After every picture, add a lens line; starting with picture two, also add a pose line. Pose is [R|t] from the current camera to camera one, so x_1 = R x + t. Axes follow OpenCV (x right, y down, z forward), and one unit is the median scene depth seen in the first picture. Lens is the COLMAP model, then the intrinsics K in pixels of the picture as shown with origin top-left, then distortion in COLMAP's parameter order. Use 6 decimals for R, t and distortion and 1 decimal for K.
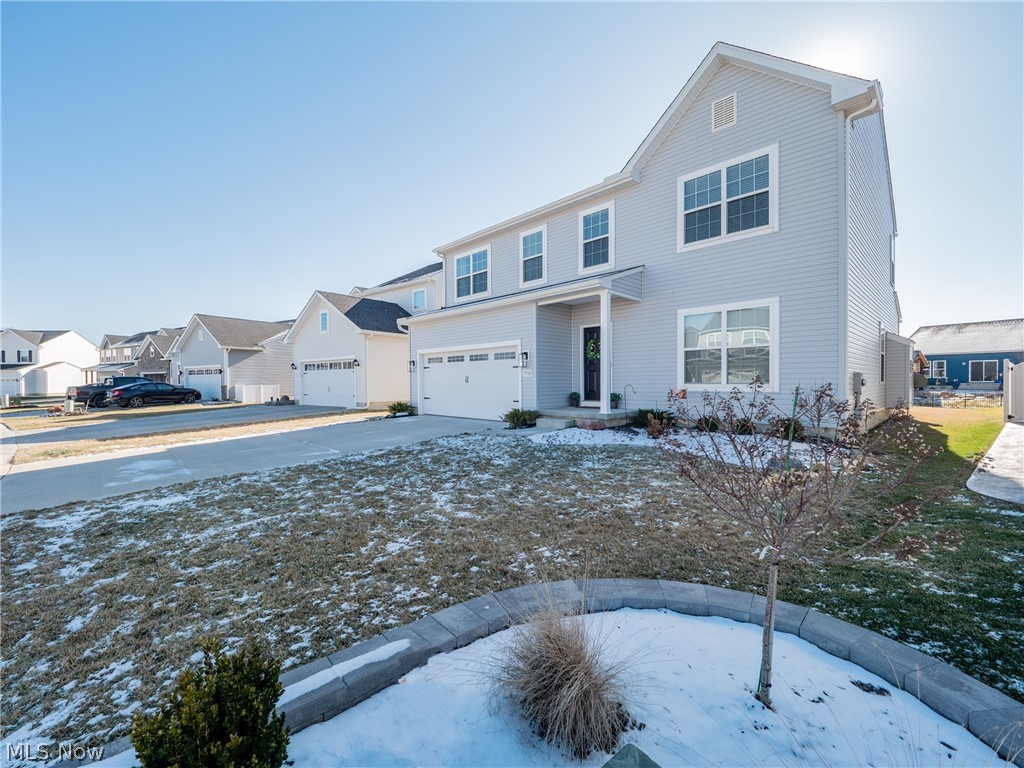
lens RADIAL K [[424.5, 0, 537.2], [0, 424.5, 383.1], [0, 0, 1]] dist [0.011680, 0.000019]
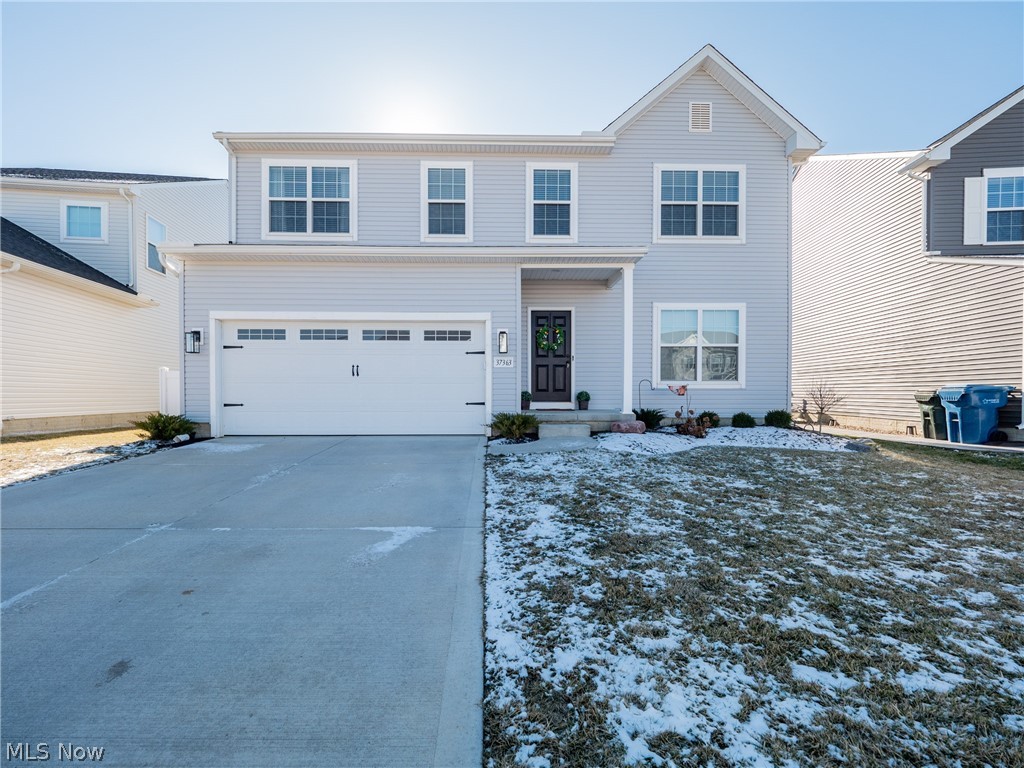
lens RADIAL K [[424.5, 0, 537.2], [0, 424.5, 383.1], [0, 0, 1]] dist [0.011680, 0.000019]
pose [[0.723424, 0.001366, 0.690402, -0.449280], [-0.009450, 0.999924, 0.007923, 0.003667], [-0.690339, -0.012256, 0.723382, 0.420695]]
